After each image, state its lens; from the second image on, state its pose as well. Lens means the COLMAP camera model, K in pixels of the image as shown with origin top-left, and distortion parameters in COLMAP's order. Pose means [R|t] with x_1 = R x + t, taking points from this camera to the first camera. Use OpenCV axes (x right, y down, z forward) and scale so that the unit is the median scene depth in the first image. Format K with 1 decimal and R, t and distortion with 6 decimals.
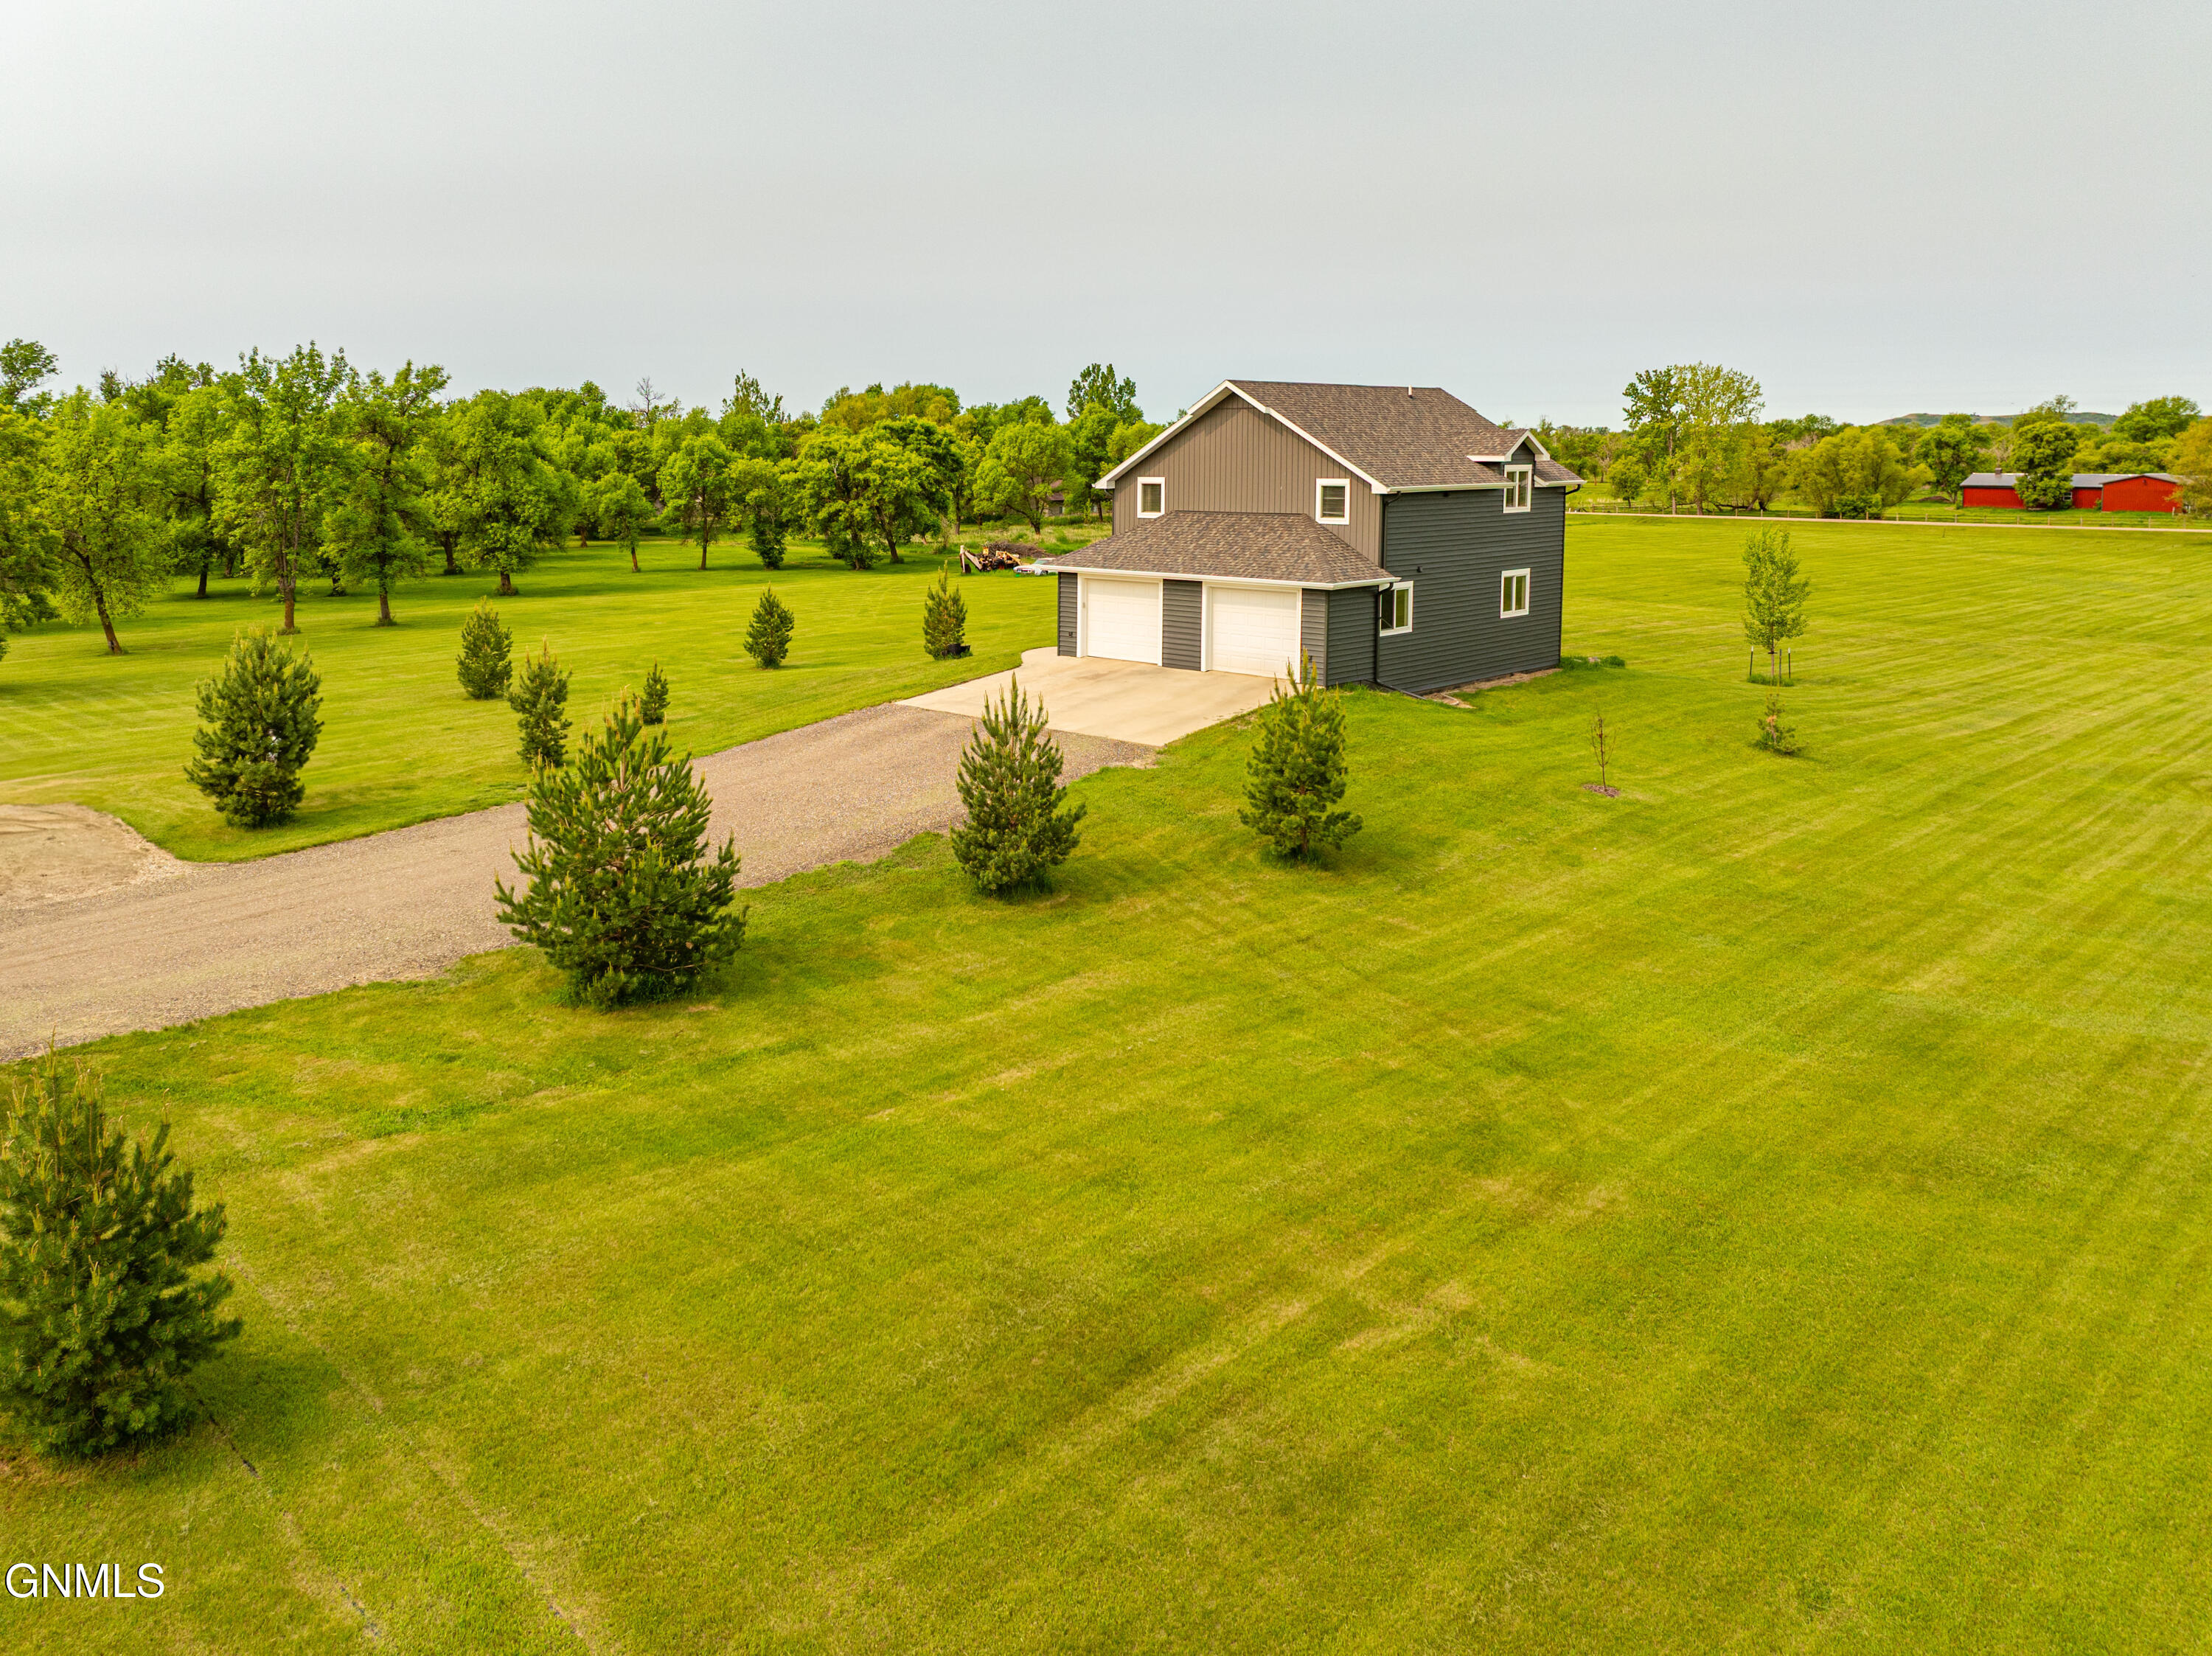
lens RADIAL K [[1618.7, 0, 969.9], [0, 1618.7, 617.2], [0, 0, 1]] dist [-0.027436, -0.009186]
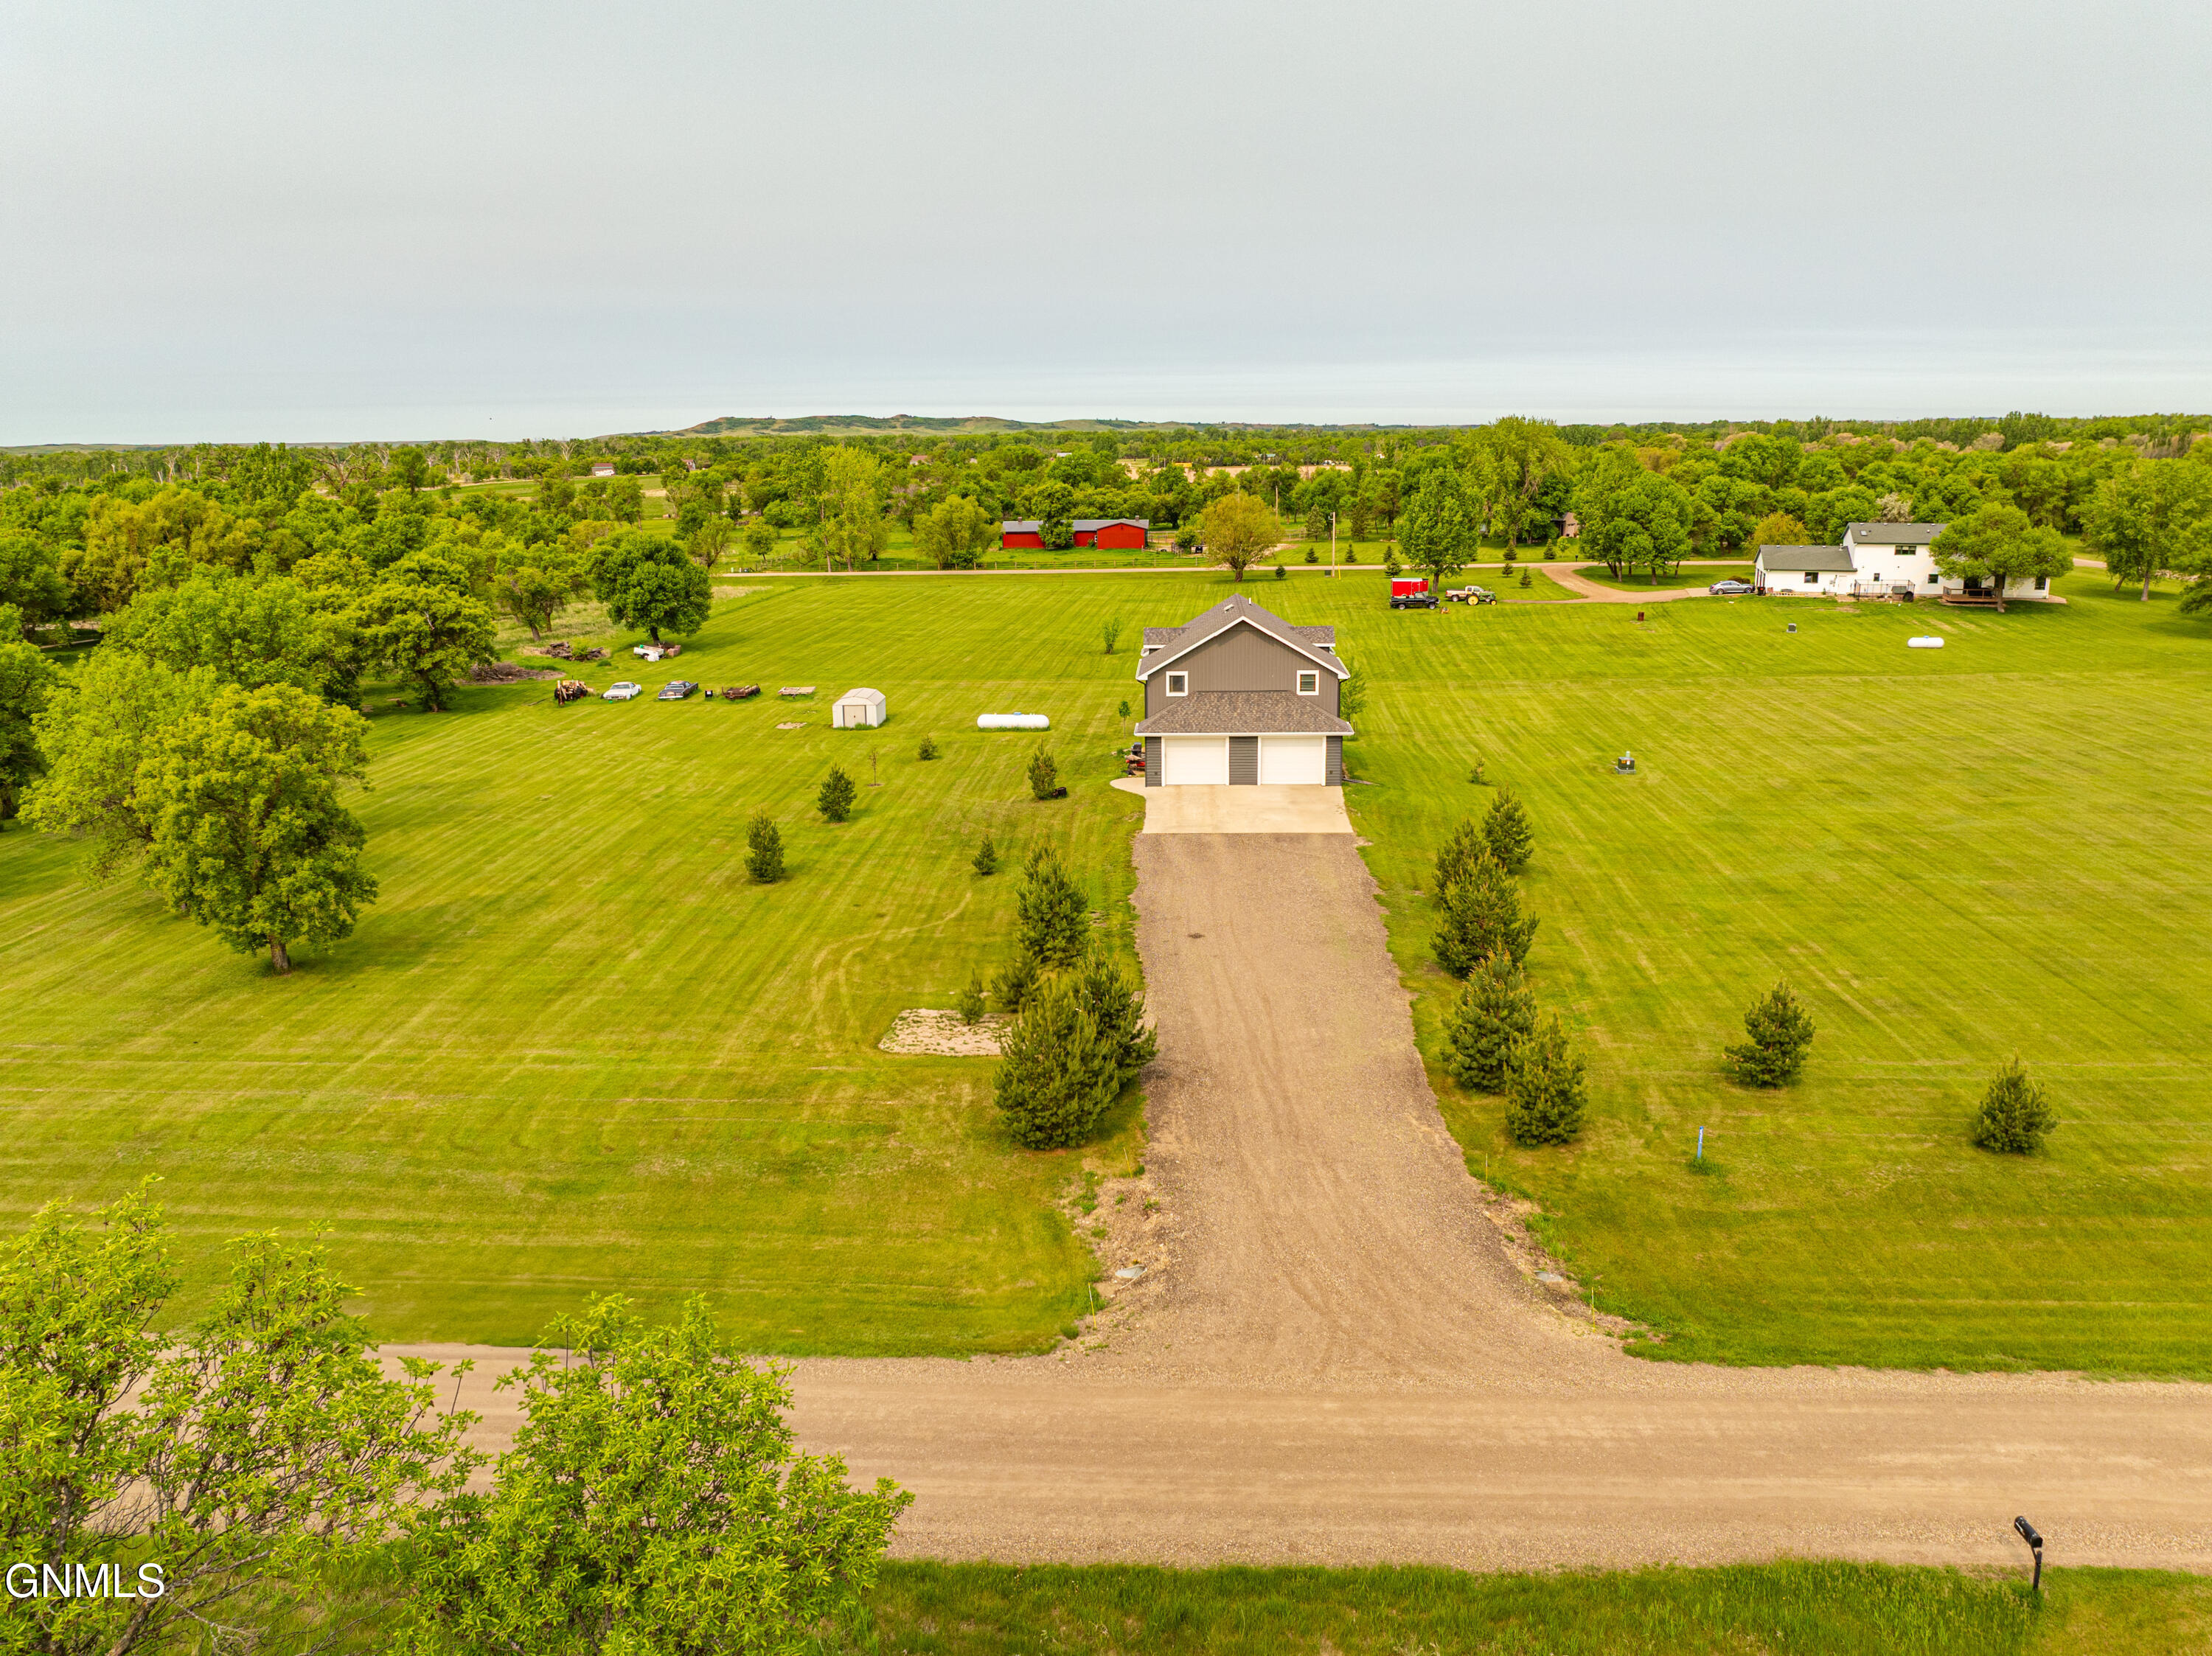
lens RADIAL K [[1590.7, 0, 1106.0], [0, 1590.7, 828.0], [0, 0, 1]] dist [-0.037097, -0.002070]
pose [[0.718631, -0.169362, 0.674453, -1.069964], [0.080068, 0.983590, 0.161677, -0.199288], [-0.690767, -0.062184, 0.720398, -0.128115]]
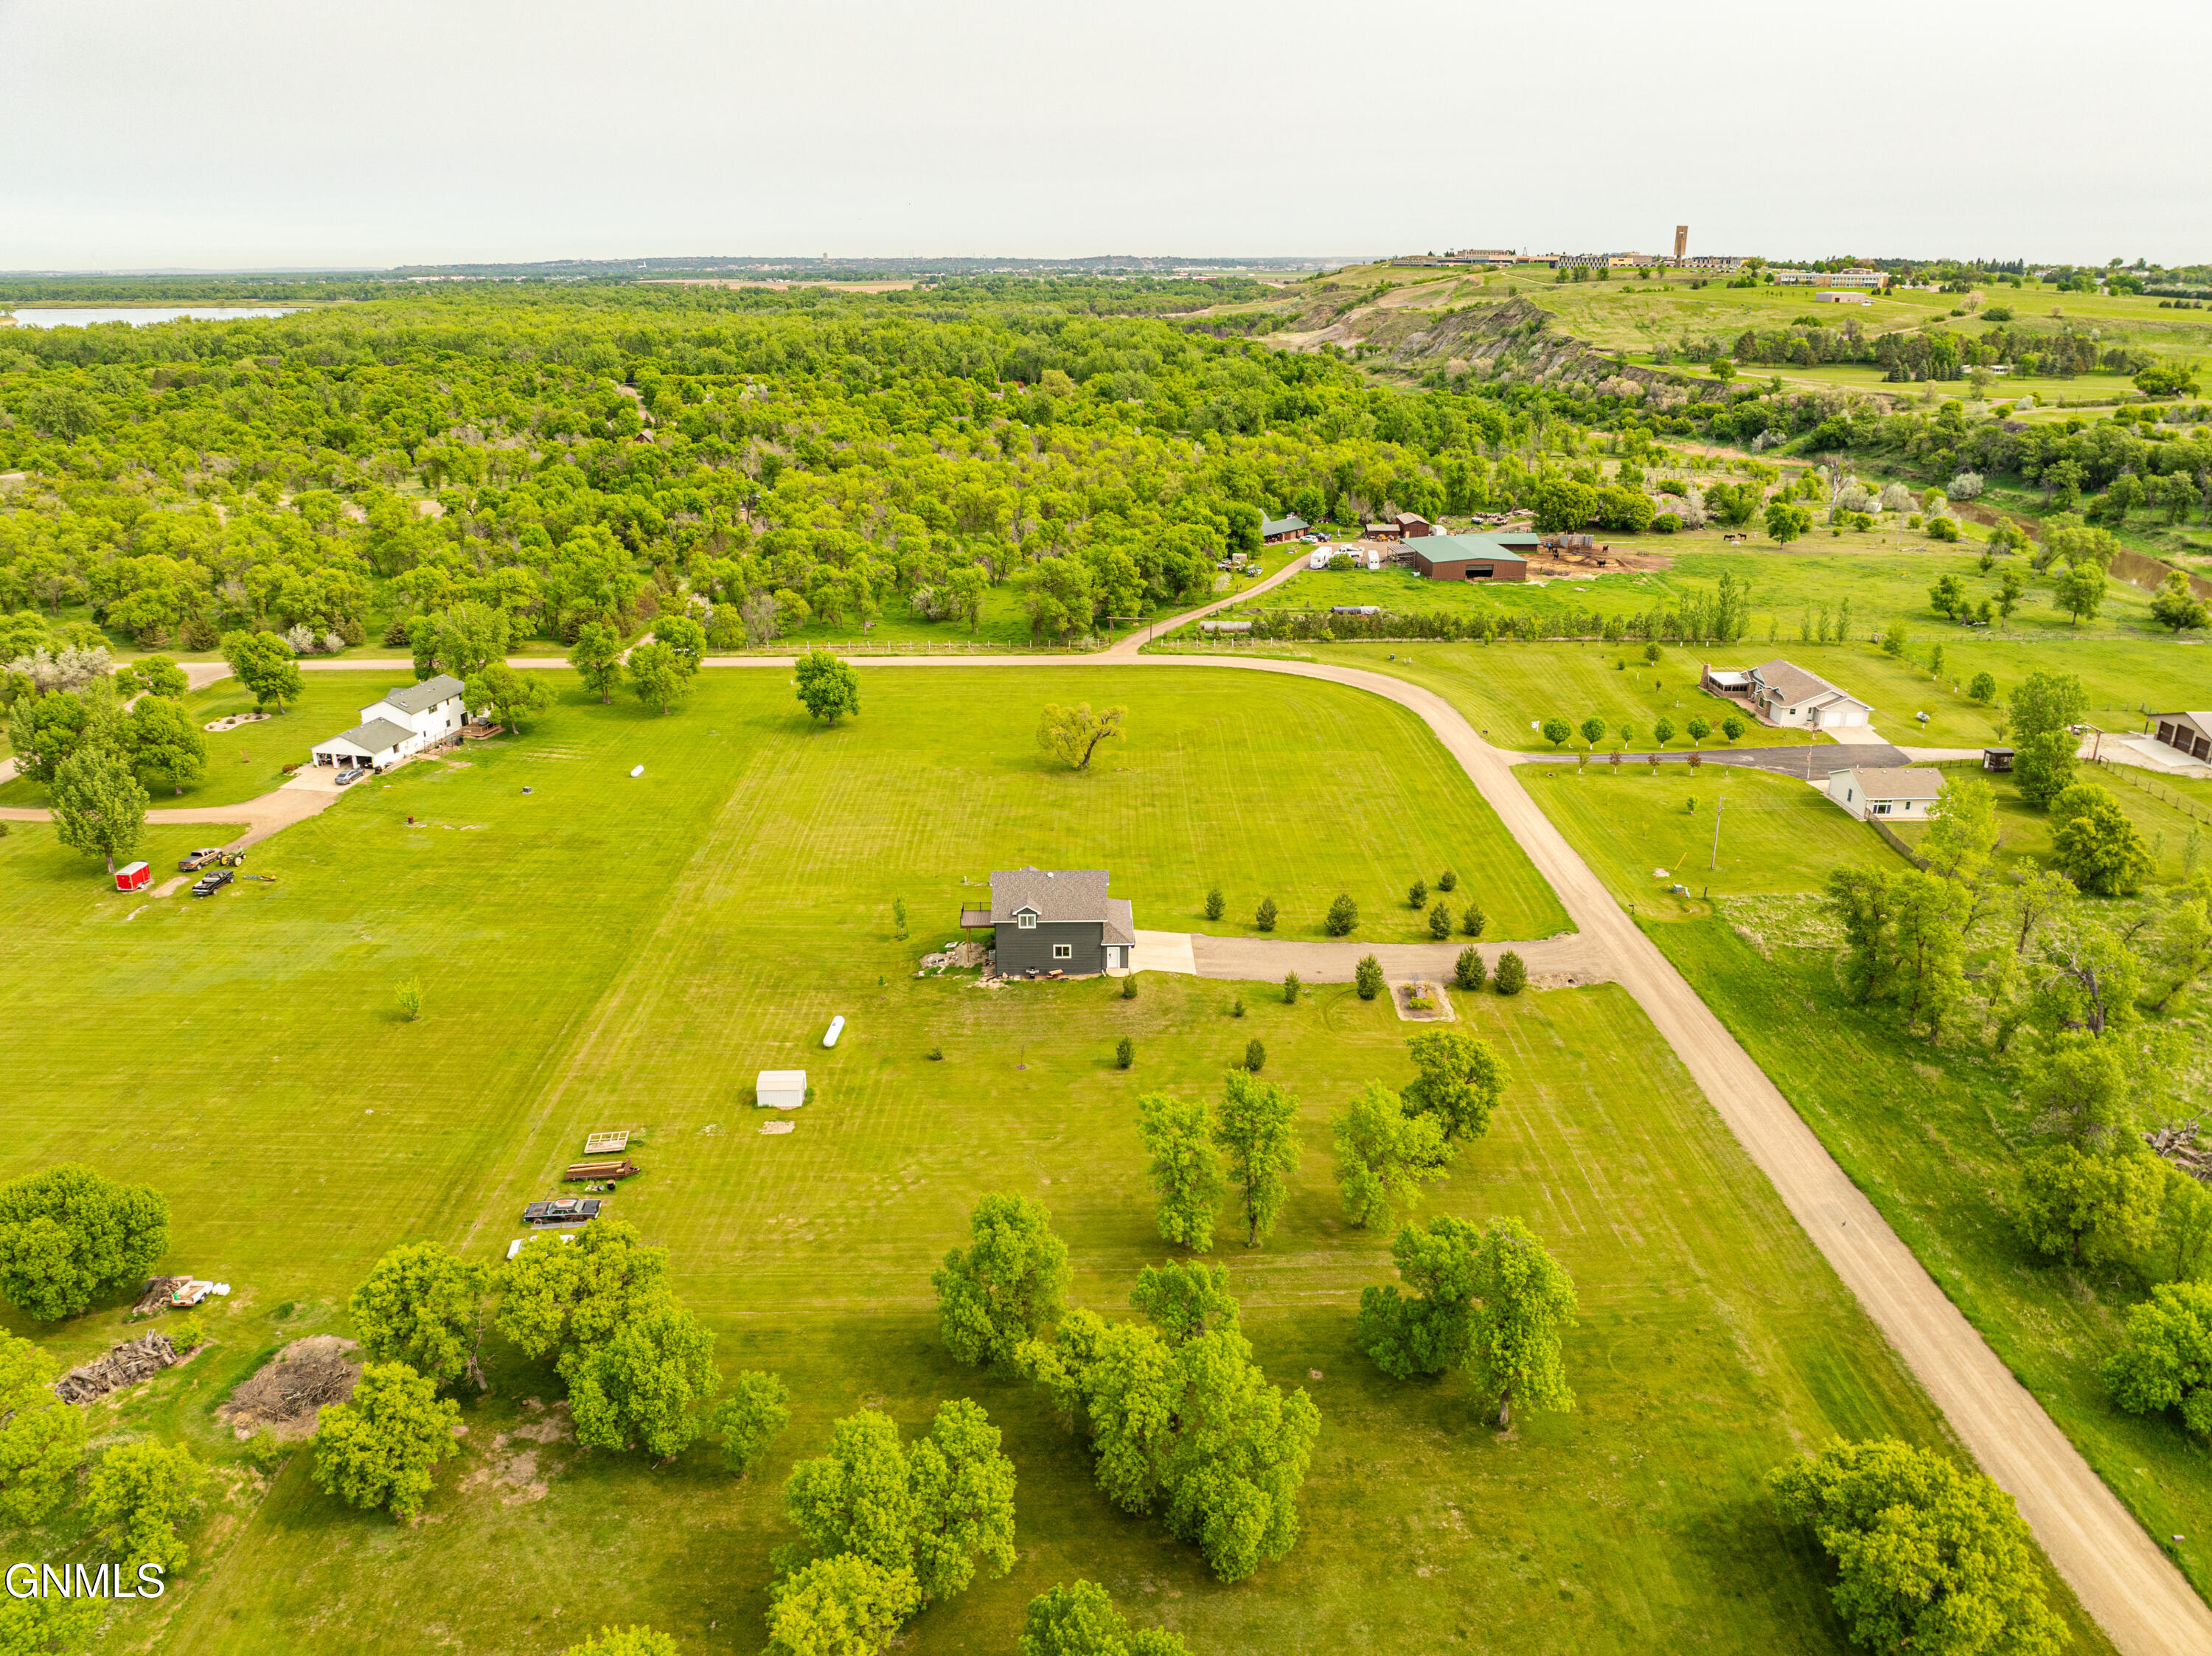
lens RADIAL K [[1543.4, 0, 1103.8], [0, 1543.4, 837.8], [0, 0, 1]] dist [-0.014382, -0.038517]
pose [[-0.743099, -0.228076, 0.629115, -1.768896], [0.073749, 0.906487, 0.415744, -1.482694], [-0.665106, 0.355335, -0.656789, 2.954067]]
